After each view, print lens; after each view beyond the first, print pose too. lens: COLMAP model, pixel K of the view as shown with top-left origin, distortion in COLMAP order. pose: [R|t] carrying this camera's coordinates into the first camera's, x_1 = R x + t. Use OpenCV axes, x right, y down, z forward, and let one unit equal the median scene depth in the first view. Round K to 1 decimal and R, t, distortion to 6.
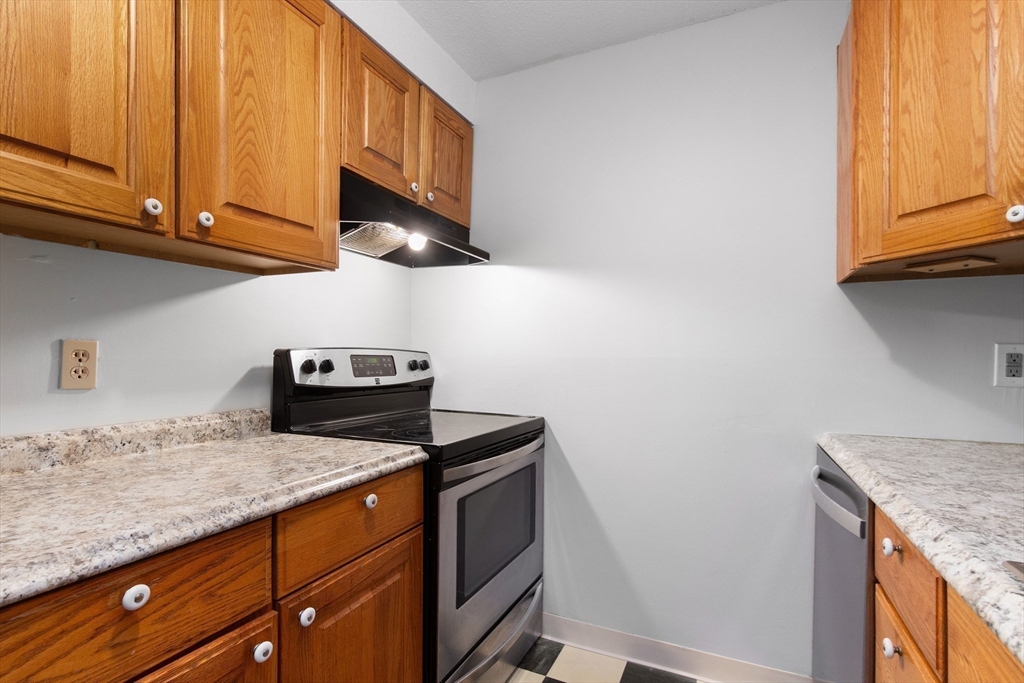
lens RADIAL K [[483.9, 0, 516.5], [0, 483.9, 354.1], [0, 0, 1]] dist [0.008853, -0.000917]
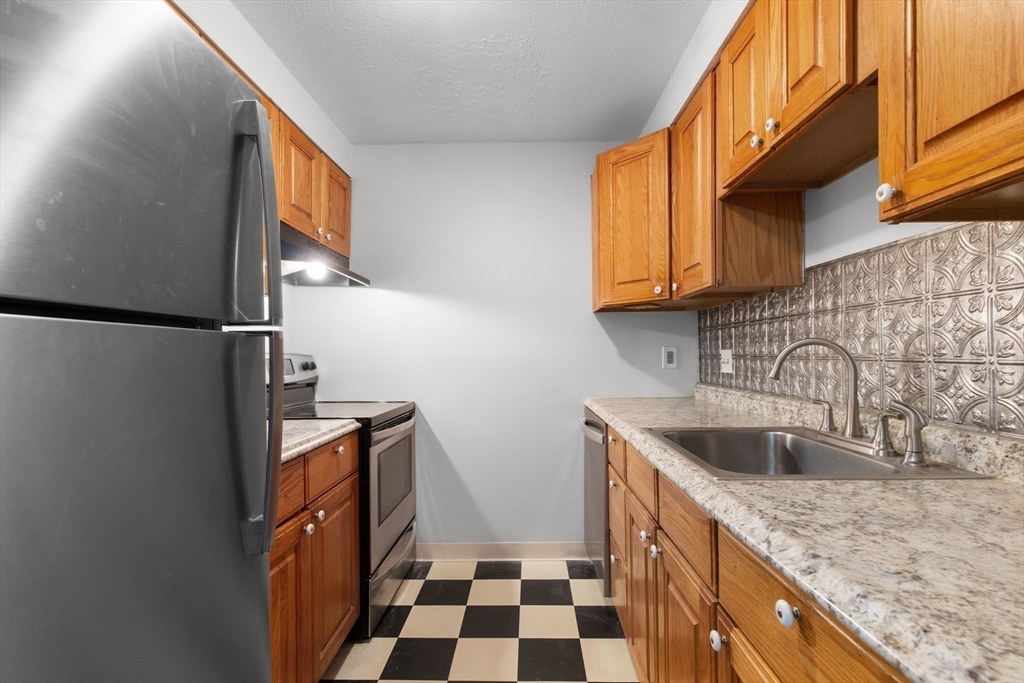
lens RADIAL K [[473.2, 0, 516.2], [0, 473.2, 346.7], [0, 0, 1]] dist [0.010412, -0.000220]
pose [[0.919090, -0.008564, 0.393955, -0.270074], [0.015005, 0.999799, -0.013272, -0.004255], [-0.393762, 0.018110, 0.919034, -0.461049]]
